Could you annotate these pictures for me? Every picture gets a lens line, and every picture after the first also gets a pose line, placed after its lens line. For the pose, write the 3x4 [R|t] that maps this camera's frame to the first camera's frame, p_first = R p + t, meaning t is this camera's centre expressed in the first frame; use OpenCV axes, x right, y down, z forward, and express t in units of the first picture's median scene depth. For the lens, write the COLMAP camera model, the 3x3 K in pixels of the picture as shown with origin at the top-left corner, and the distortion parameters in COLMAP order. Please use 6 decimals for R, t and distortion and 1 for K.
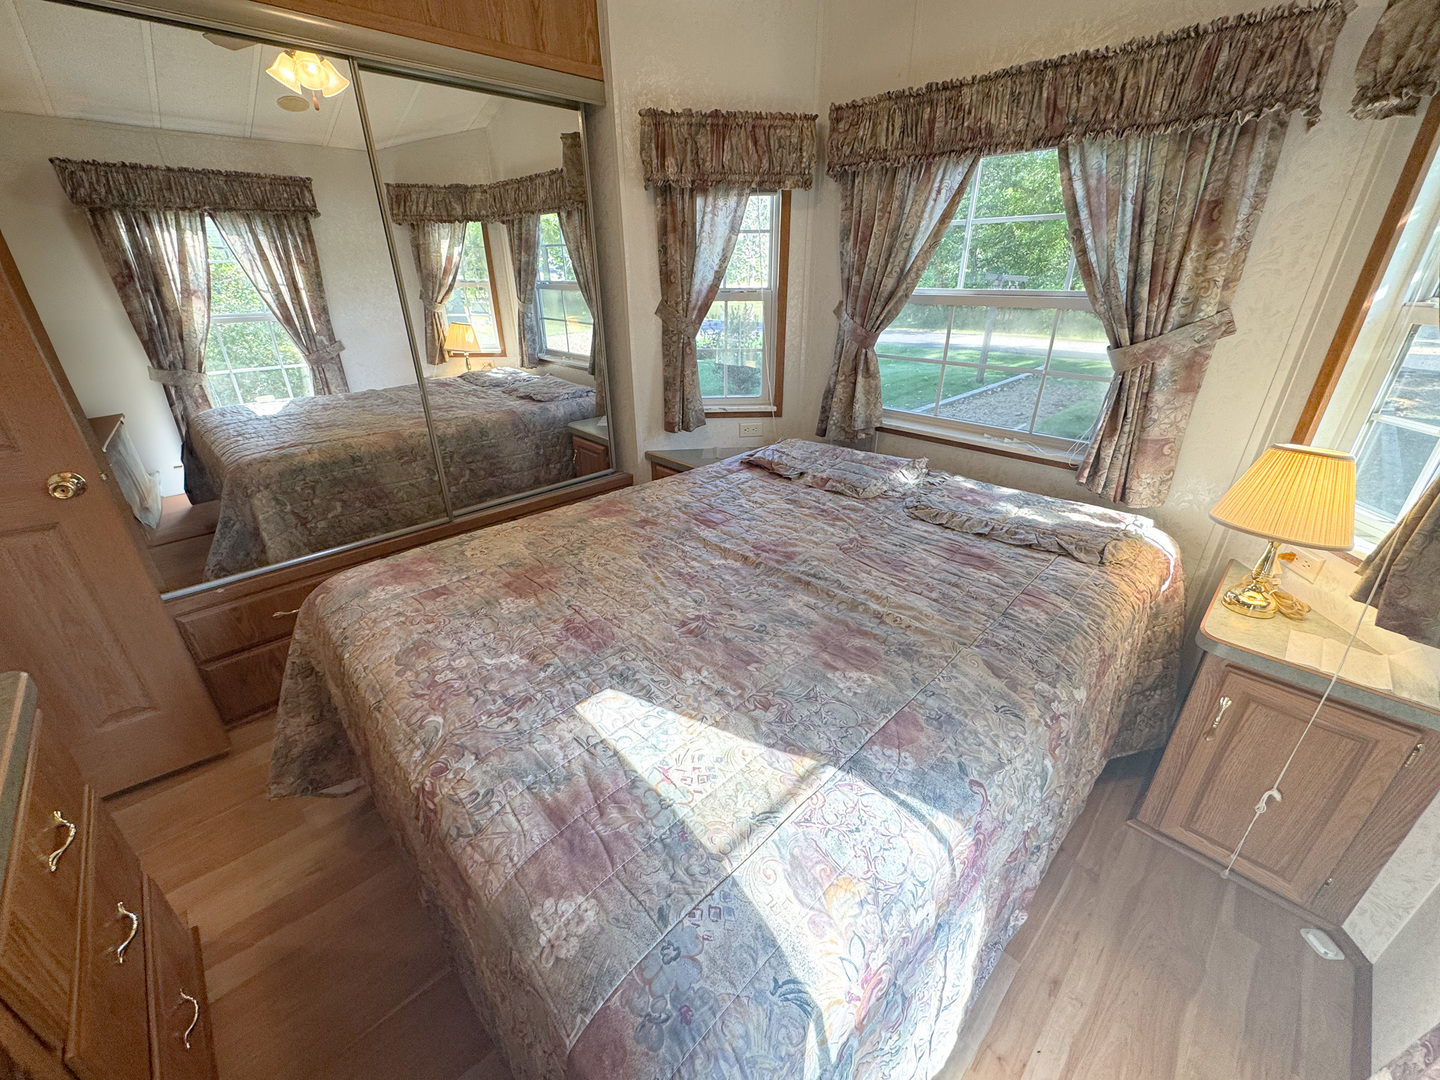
lens RADIAL K [[573.3, 0, 720.3], [0, 573.3, 539.2], [0, 0, 1]] dist [-0.003942, 0.000518]
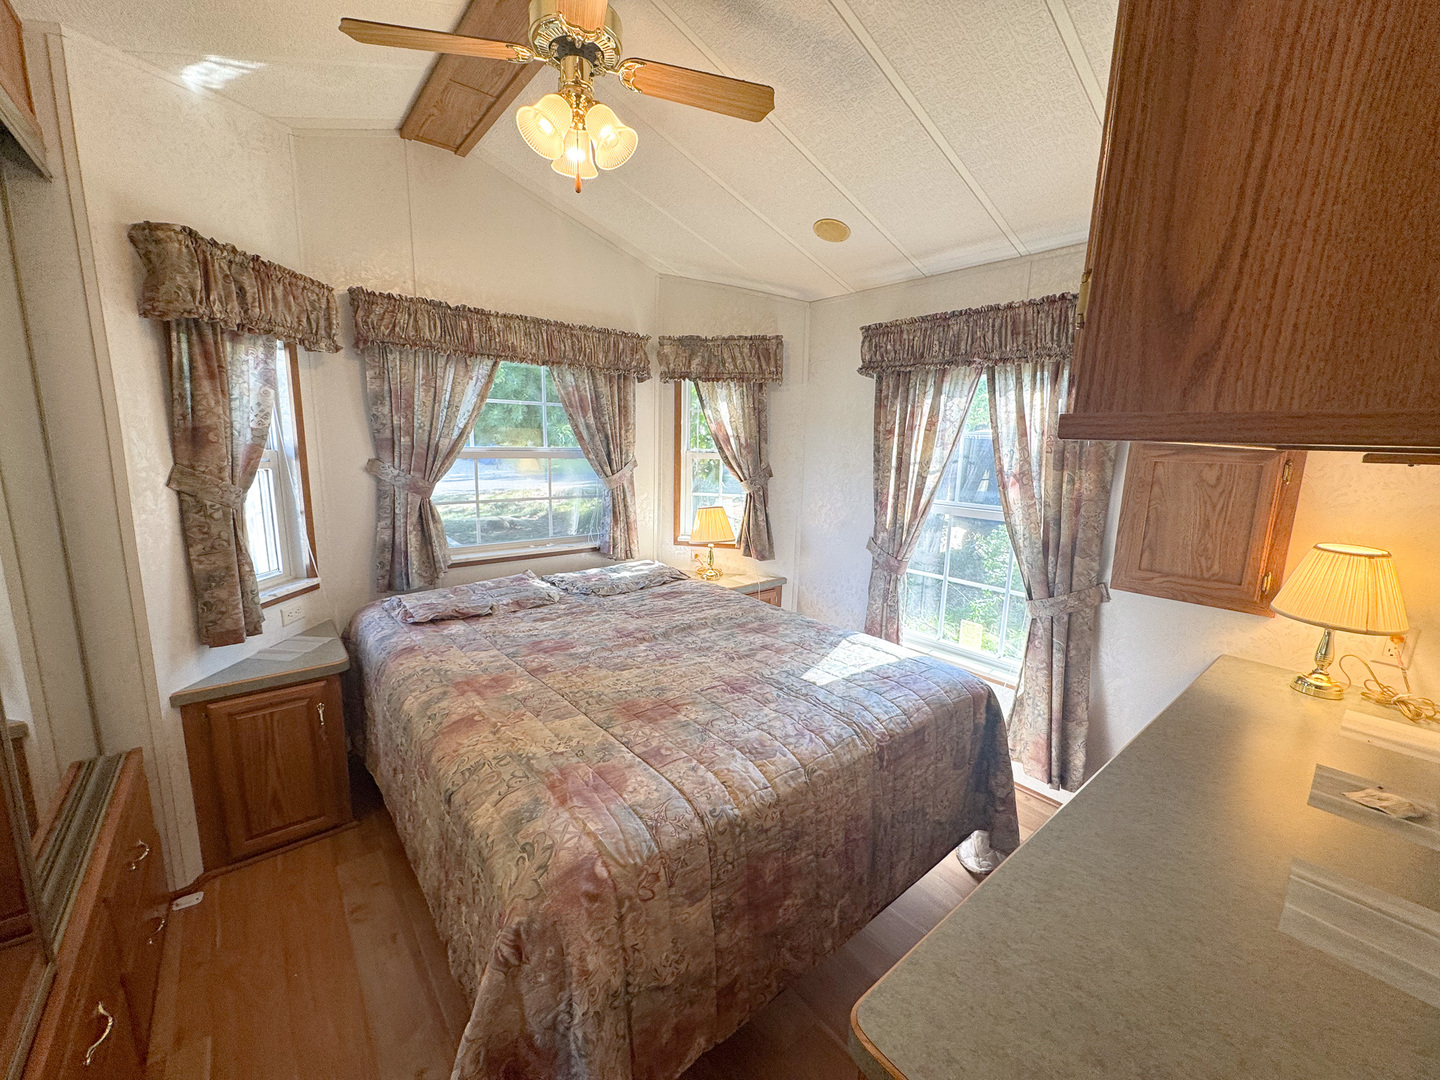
lens RADIAL K [[573.3, 0, 718.1], [0, 573.3, 541.0], [0, 0, 1]] dist [-0.003942, 0.000518]
pose [[0.081955, -0.169130, 0.982181, -1.076807], [0.397199, 0.909391, 0.123452, -0.239221], [-0.914066, 0.380004, 0.141707, 0.511502]]
